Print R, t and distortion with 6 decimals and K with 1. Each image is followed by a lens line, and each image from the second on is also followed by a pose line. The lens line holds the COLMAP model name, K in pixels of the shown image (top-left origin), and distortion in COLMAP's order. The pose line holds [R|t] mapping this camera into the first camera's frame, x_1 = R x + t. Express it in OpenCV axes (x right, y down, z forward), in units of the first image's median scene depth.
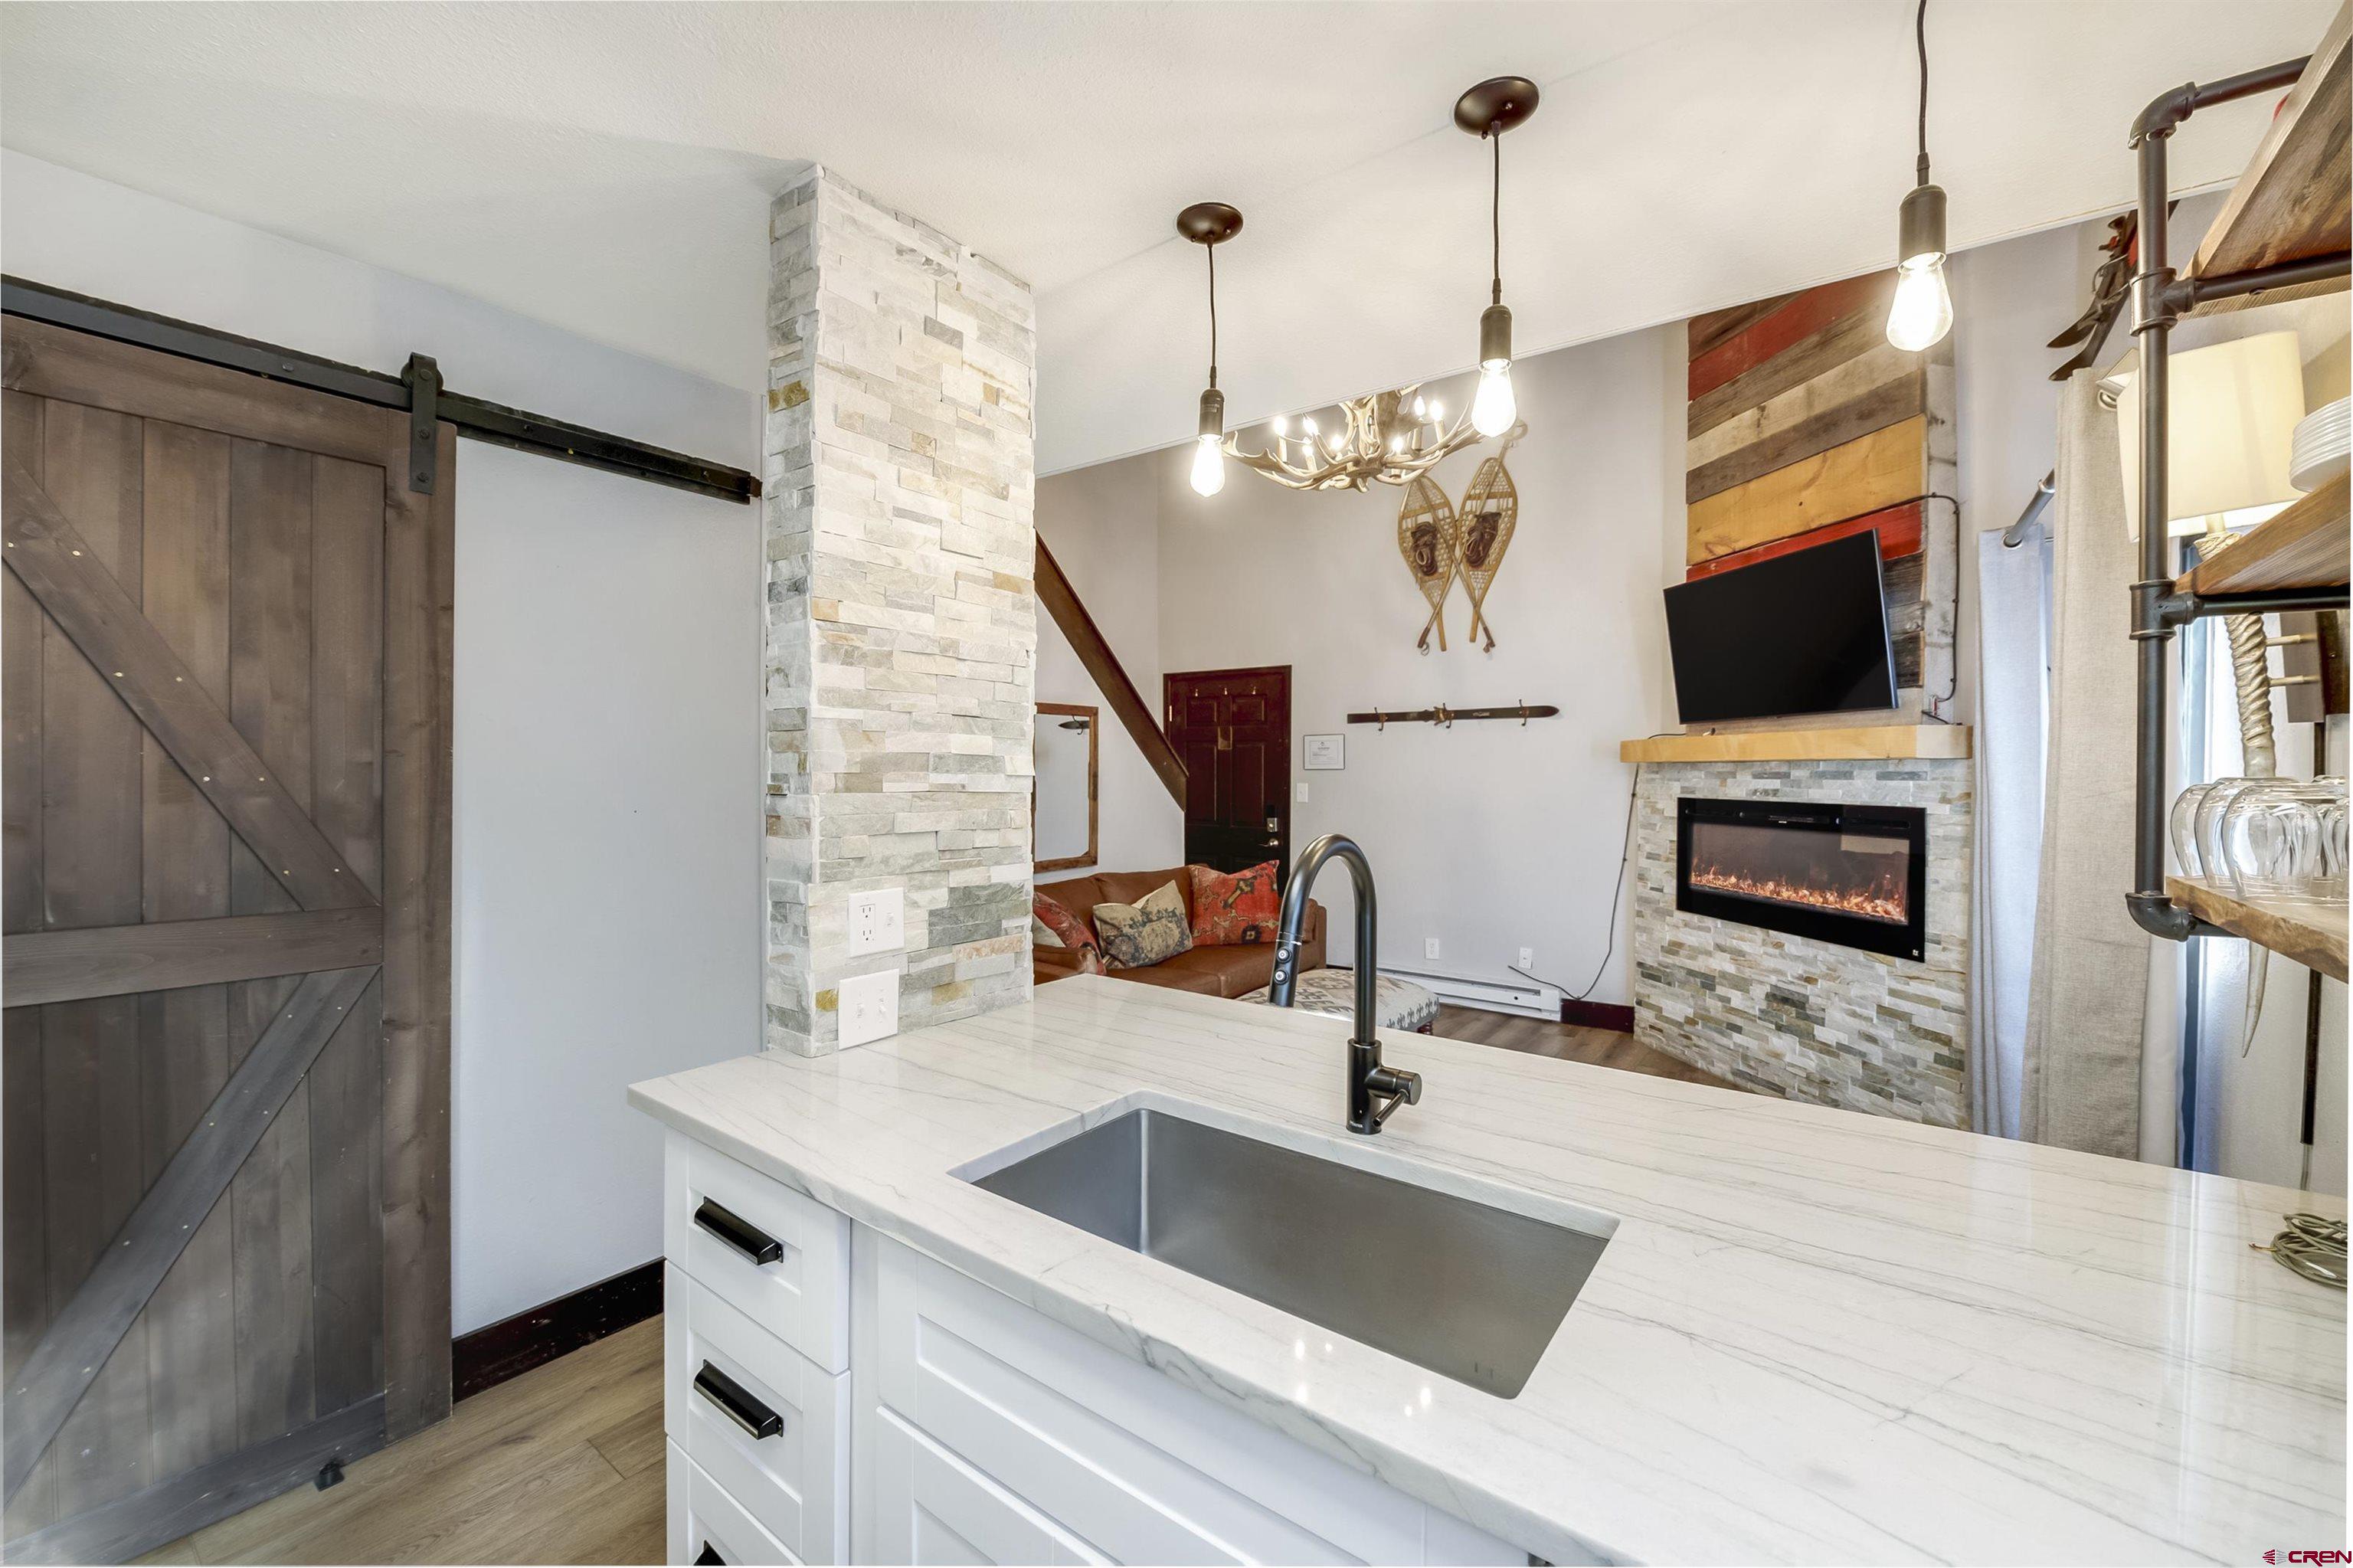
lens RADIAL K [[940.8, 0, 1172.6], [0, 940.8, 783.4], [0, 0, 1]] dist [0.000049, 0.000102]
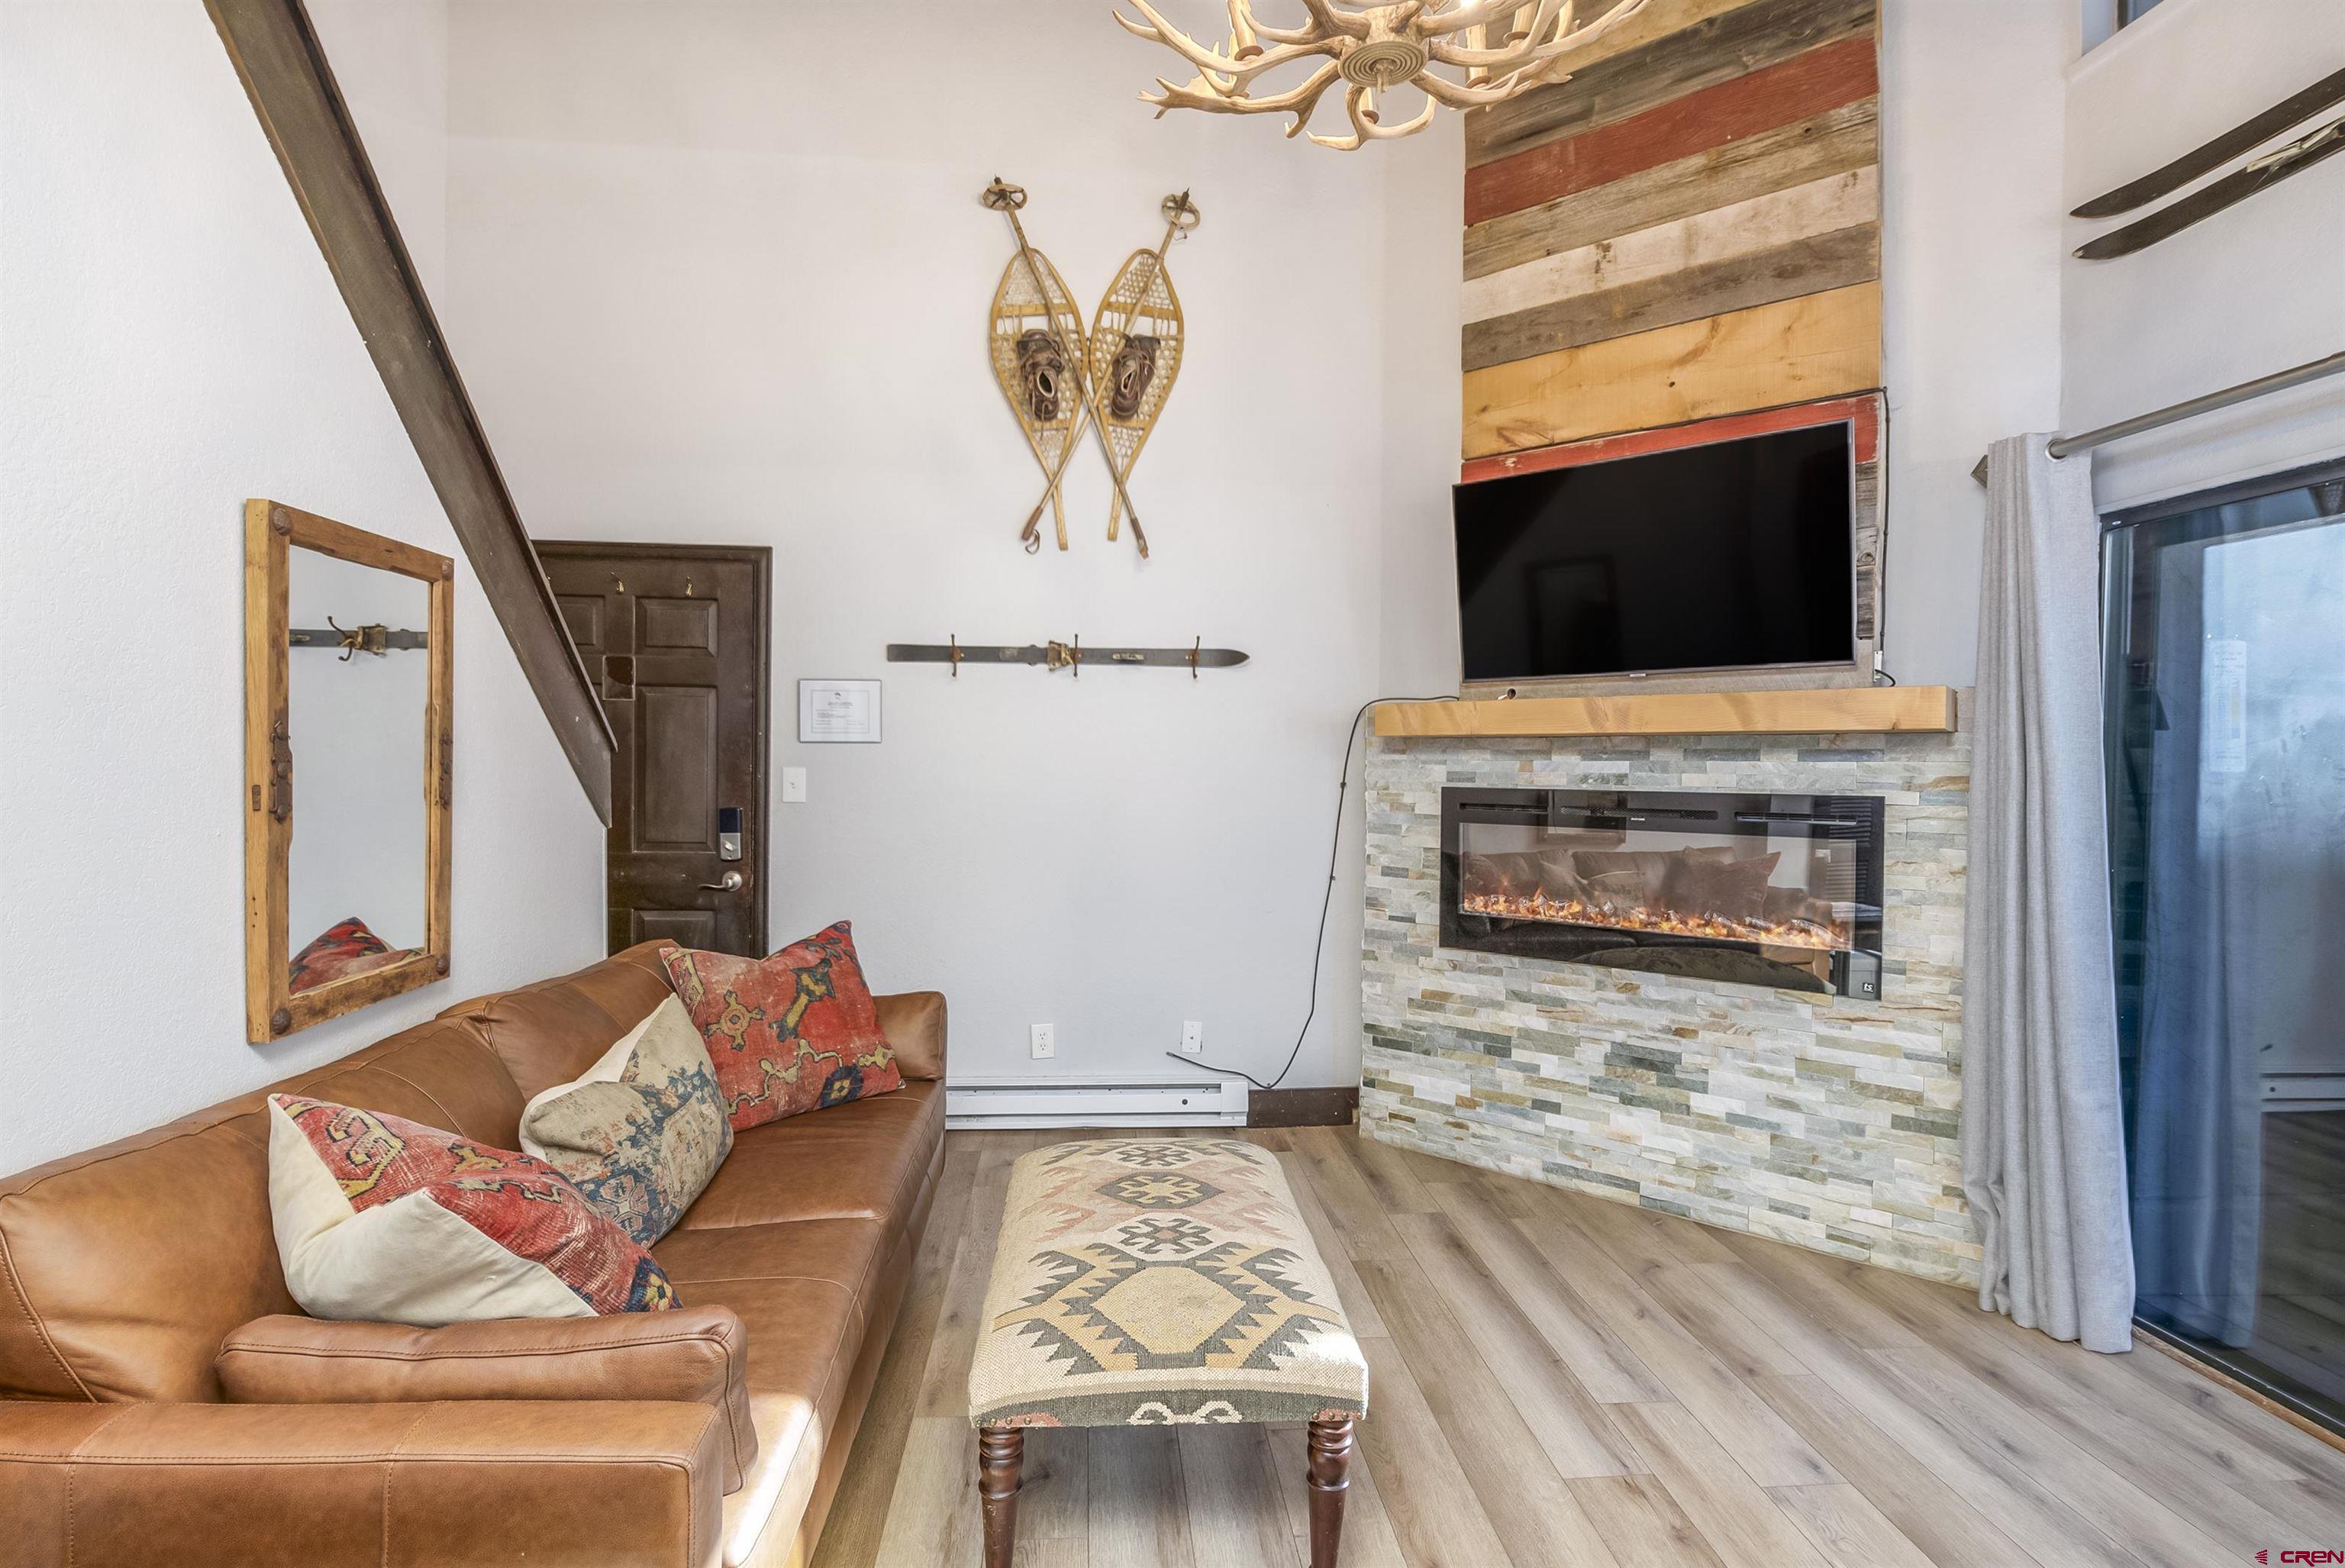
lens RADIAL K [[1123.9, 0, 1169.0], [0, 1123.9, 779.5], [0, 0, 1]] dist [-0.002558, -0.000687]
pose [[0.754158, -0.004110, 0.656681, -0.175025], [0.000496, 0.999984, 0.005689, 0.004498], [-0.656693, -0.003965, 0.754147, 0.513537]]
